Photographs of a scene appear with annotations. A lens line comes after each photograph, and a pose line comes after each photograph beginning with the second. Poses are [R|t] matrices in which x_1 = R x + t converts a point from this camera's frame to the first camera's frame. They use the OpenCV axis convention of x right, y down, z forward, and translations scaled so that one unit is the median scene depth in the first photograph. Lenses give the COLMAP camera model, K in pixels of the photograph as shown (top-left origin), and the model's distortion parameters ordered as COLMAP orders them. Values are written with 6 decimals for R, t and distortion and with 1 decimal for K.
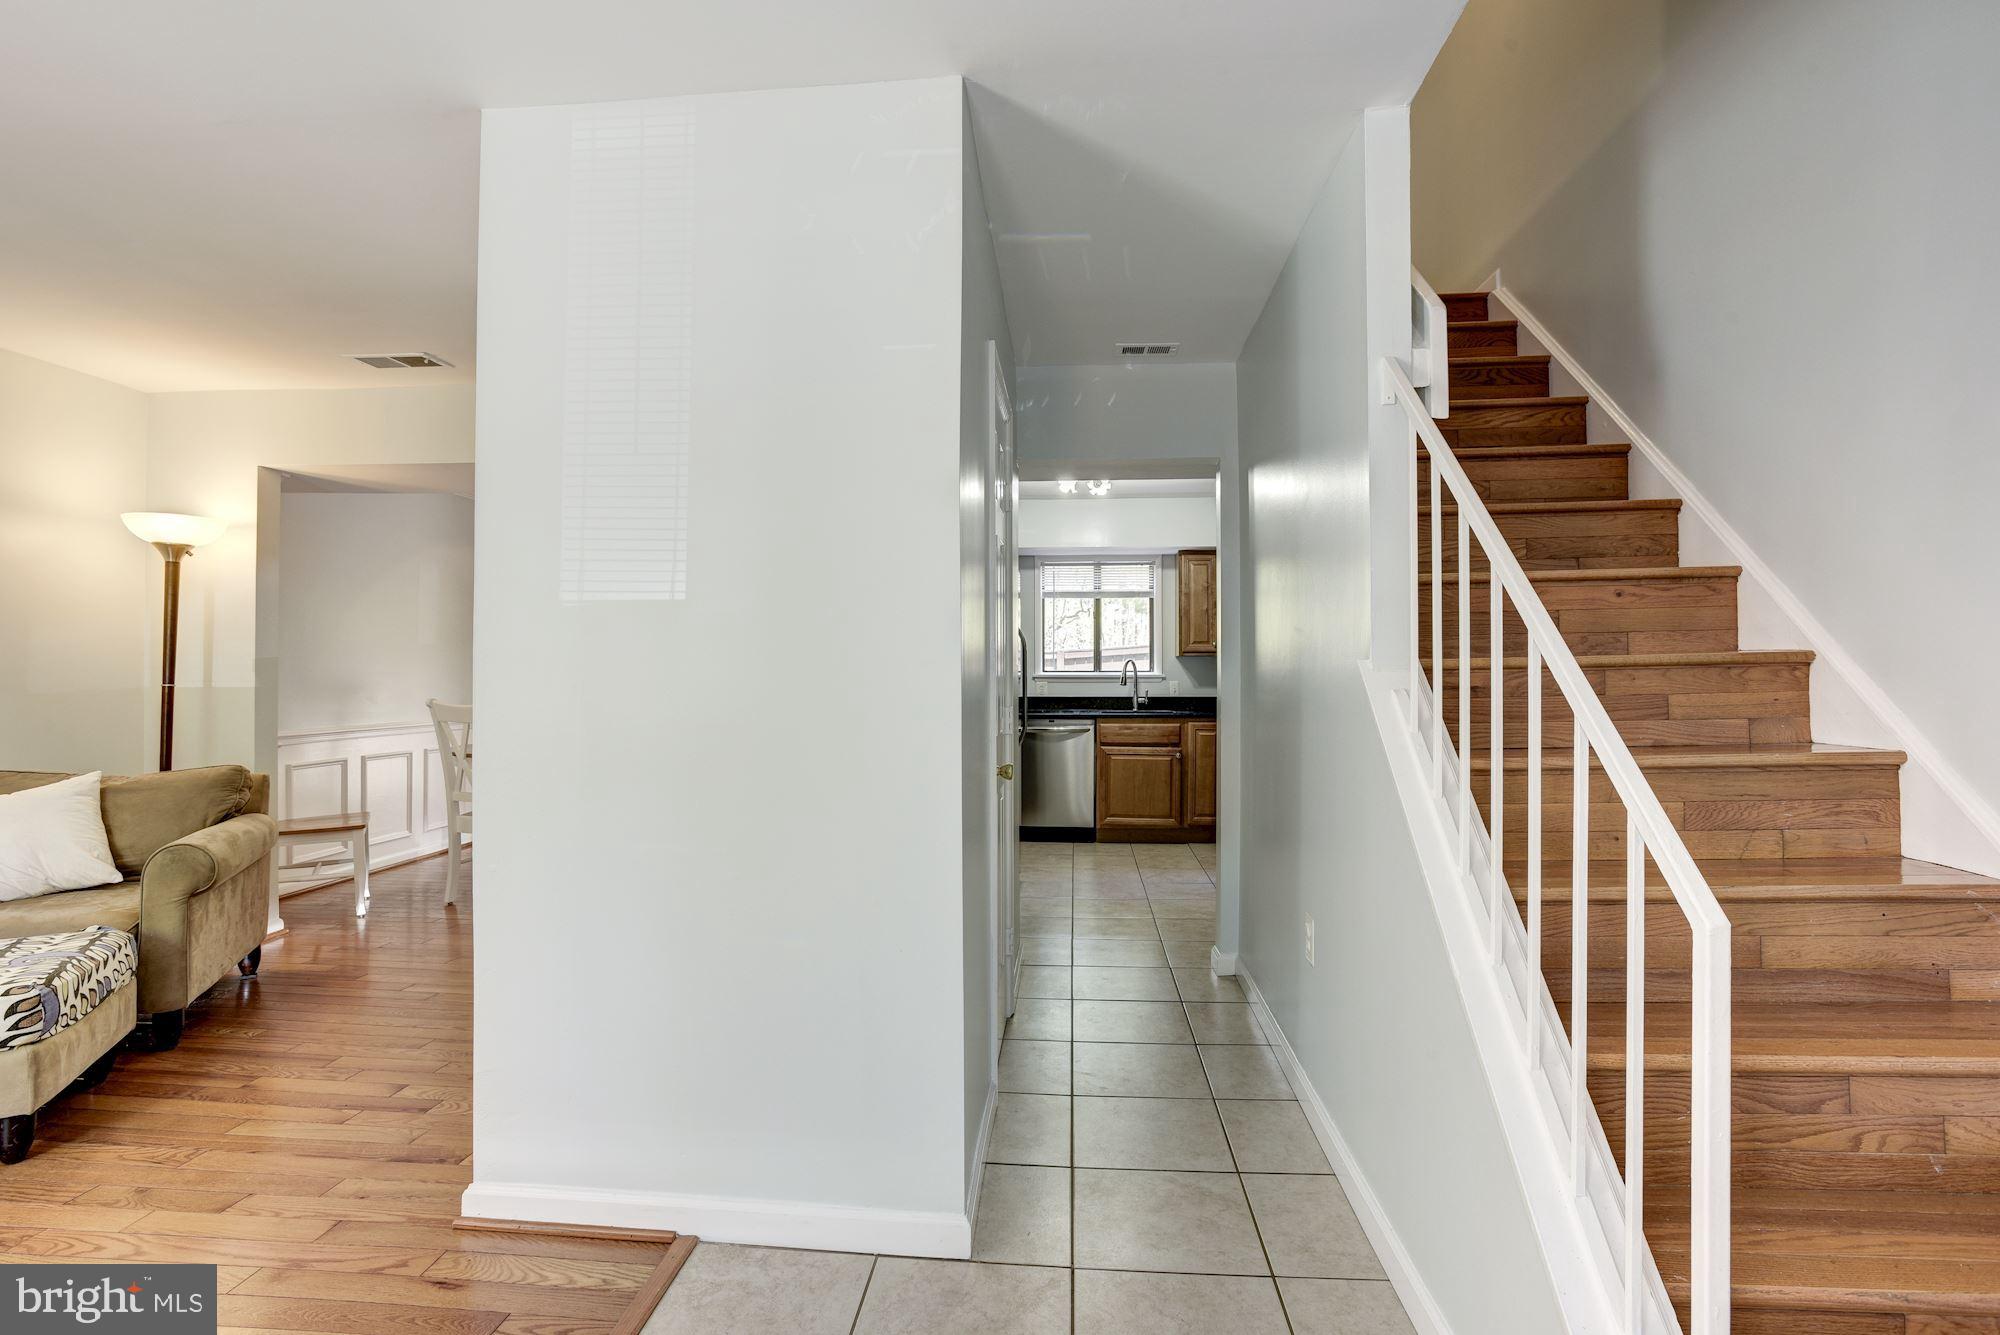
lens RADIAL K [[951.3, 0, 1000.0], [0, 951.3, 667.5], [0, 0, 1]] dist [-0.060138, 0.029610]
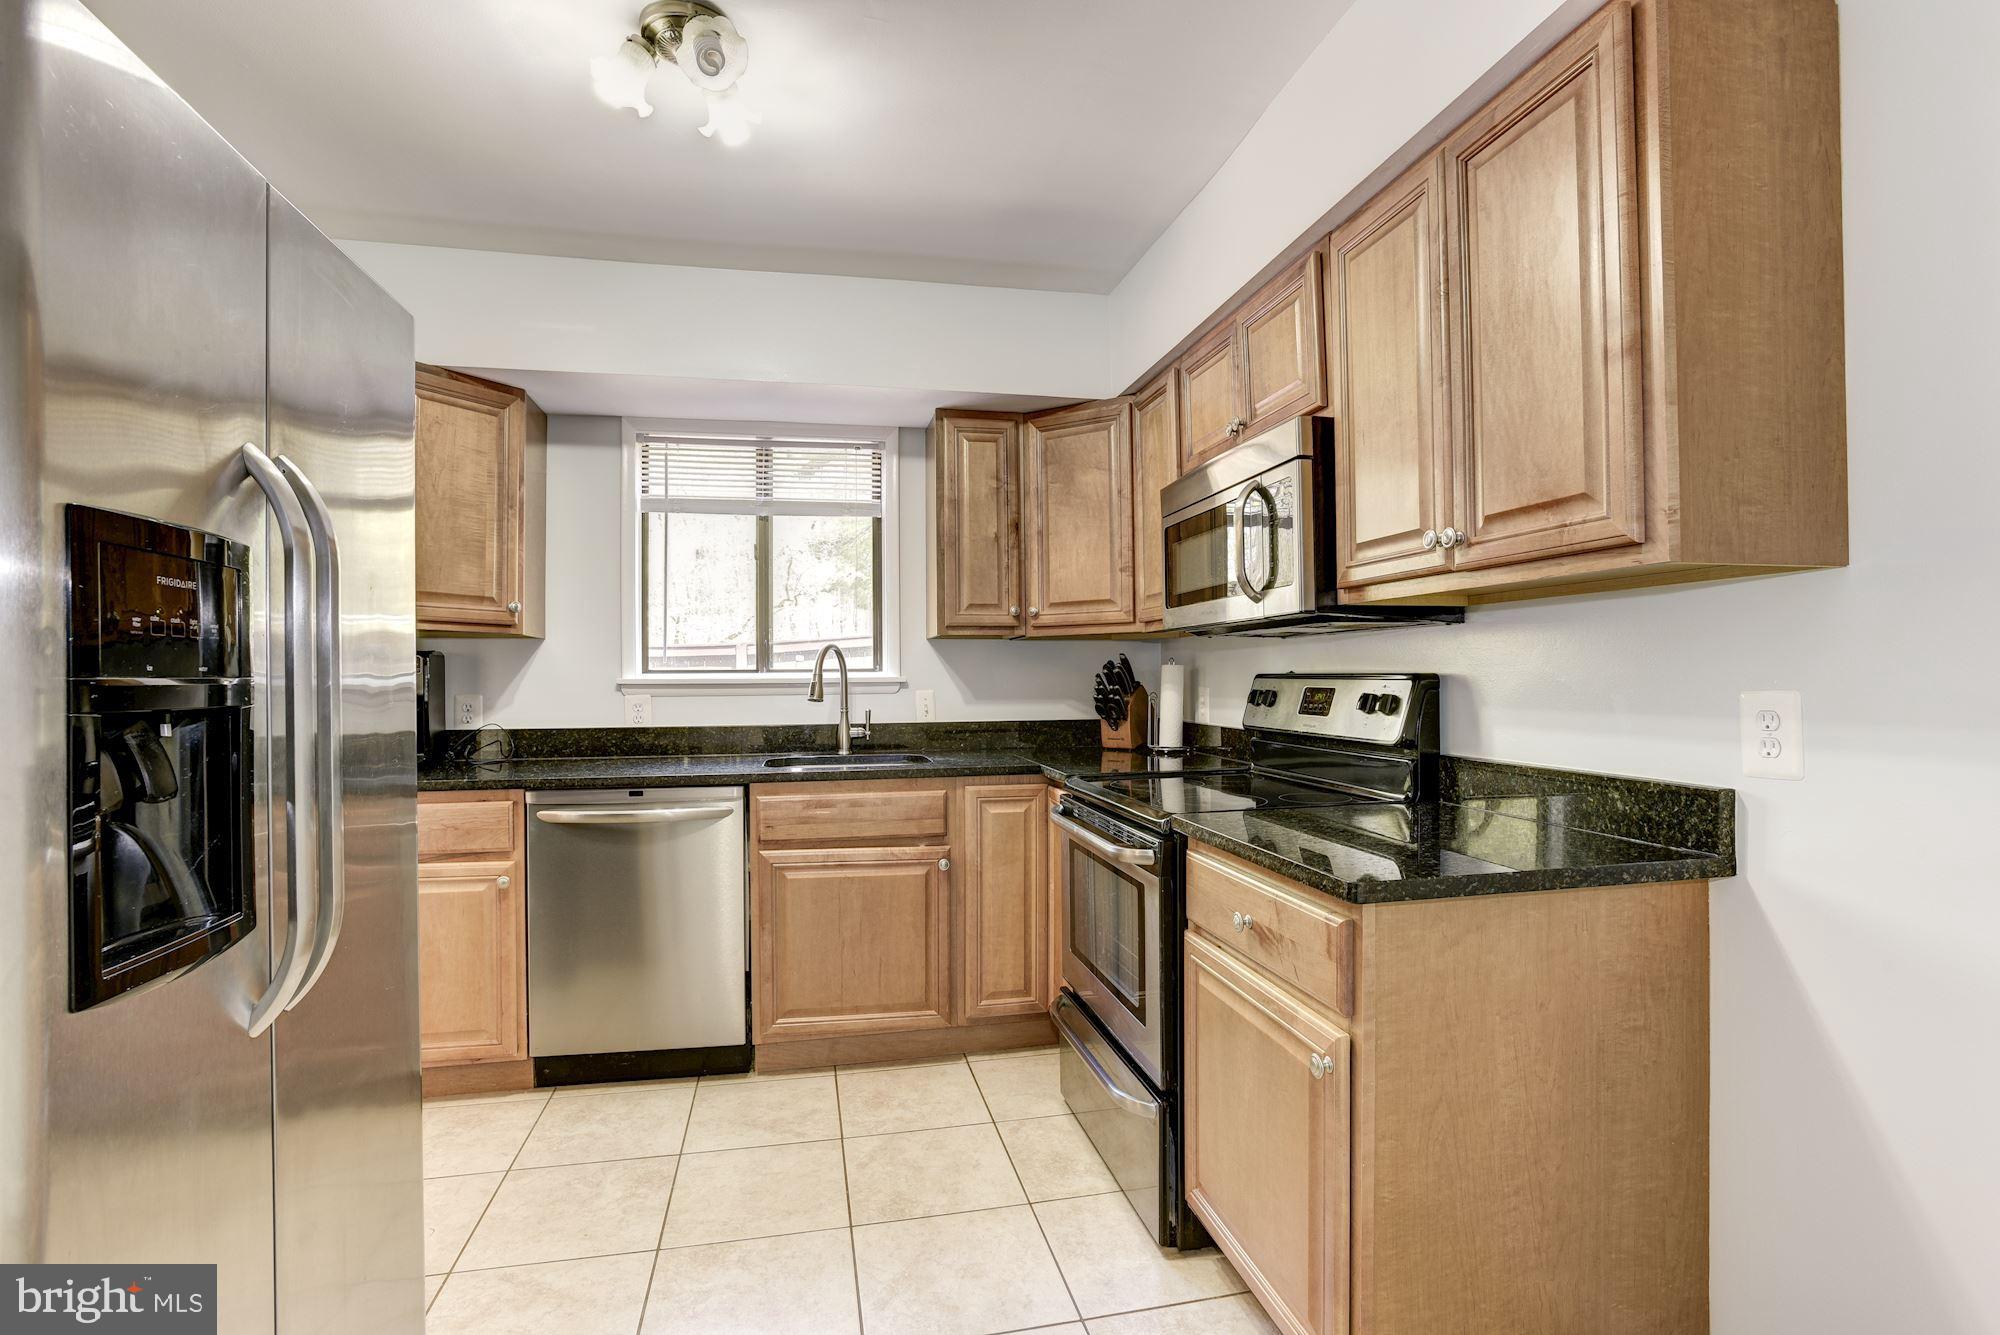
lens RADIAL K [[951.3, 0, 1000.0], [0, 951.3, 667.5], [0, 0, 1]] dist [-0.060138, 0.029610]
pose [[0.957684, -0.005538, 0.287769, 0.082885], [0.006049, 0.999981, -0.000886, 0.003756], [-0.287759, 0.002589, 0.957699, 0.538506]]
